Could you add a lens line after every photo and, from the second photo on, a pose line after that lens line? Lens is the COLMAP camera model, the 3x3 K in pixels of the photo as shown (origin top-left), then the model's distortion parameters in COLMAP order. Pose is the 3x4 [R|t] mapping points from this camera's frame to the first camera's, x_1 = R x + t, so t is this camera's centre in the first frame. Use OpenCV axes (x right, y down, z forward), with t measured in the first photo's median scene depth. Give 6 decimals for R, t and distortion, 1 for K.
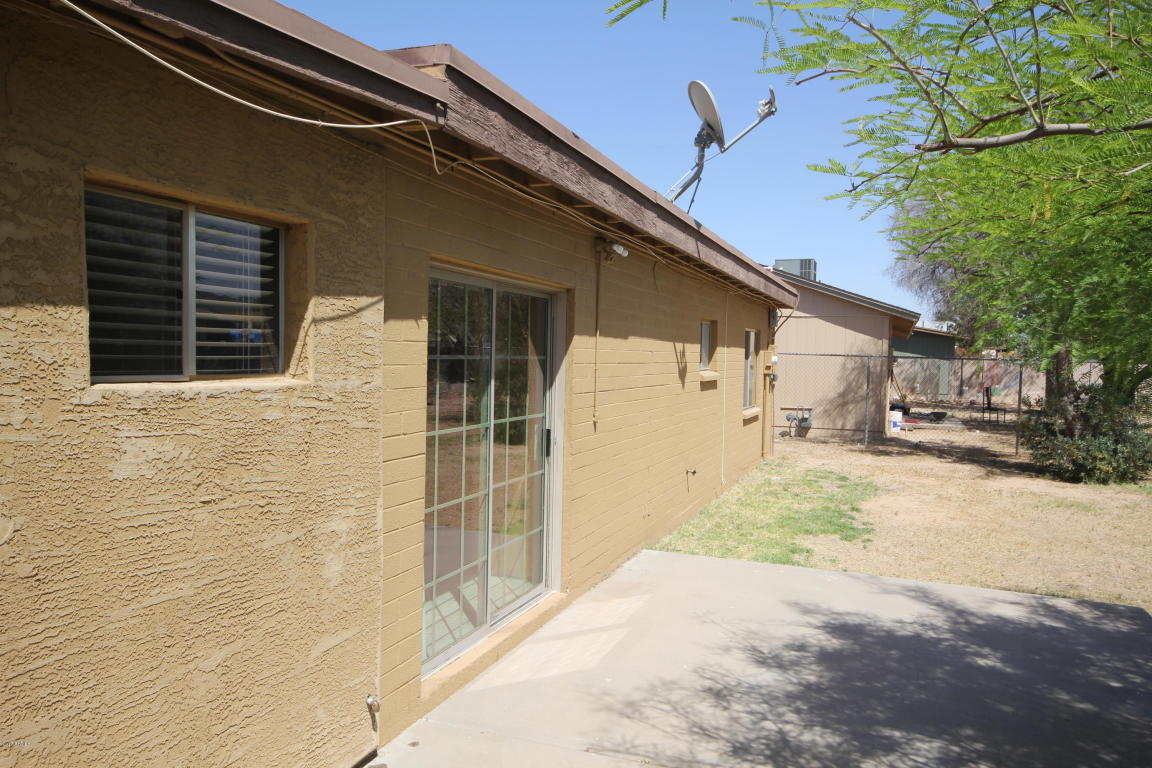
lens RADIAL K [[822.4, 0, 575.9], [0, 822.4, 386.9], [0, 0, 1]] dist [0.004539, 0.031007]
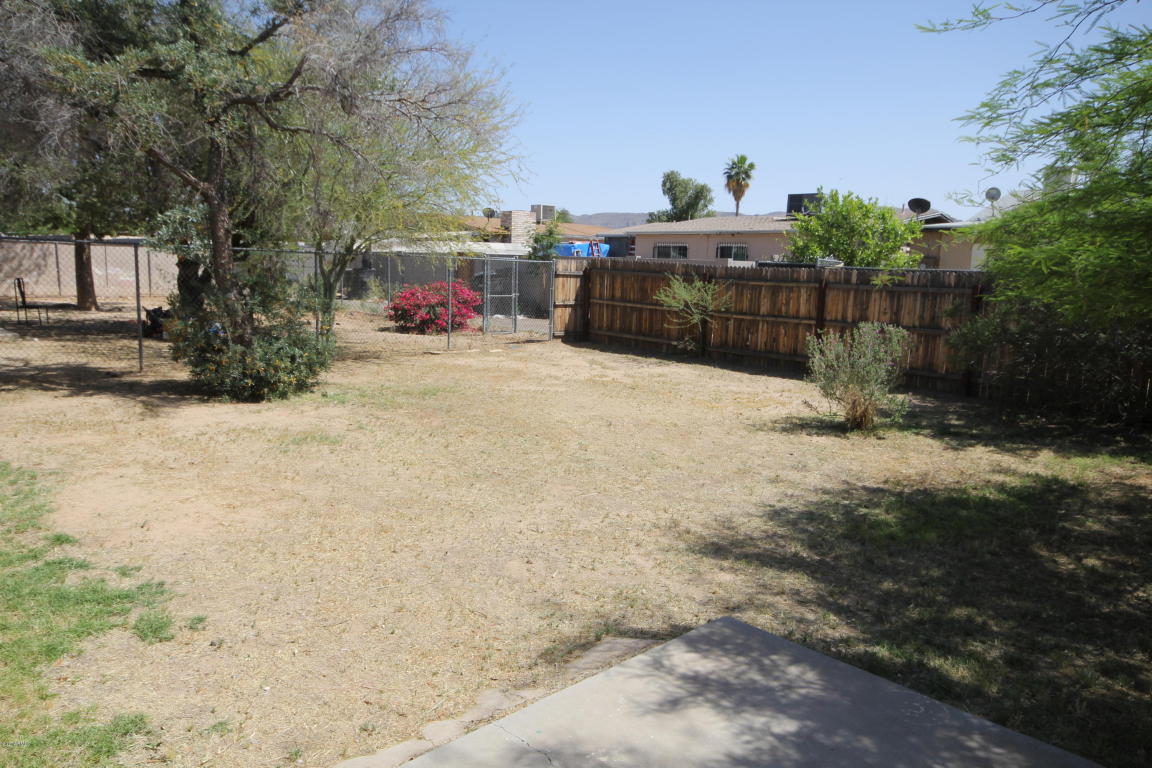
lens RADIAL K [[822.4, 0, 575.9], [0, 822.4, 386.9], [0, 0, 1]] dist [0.004539, 0.031007]
pose [[0.403536, -0.150622, 0.902481, 0.038469], [0.017903, 0.987468, 0.156802, -0.034673], [-0.914788, -0.047118, 0.401176, 0.863066]]
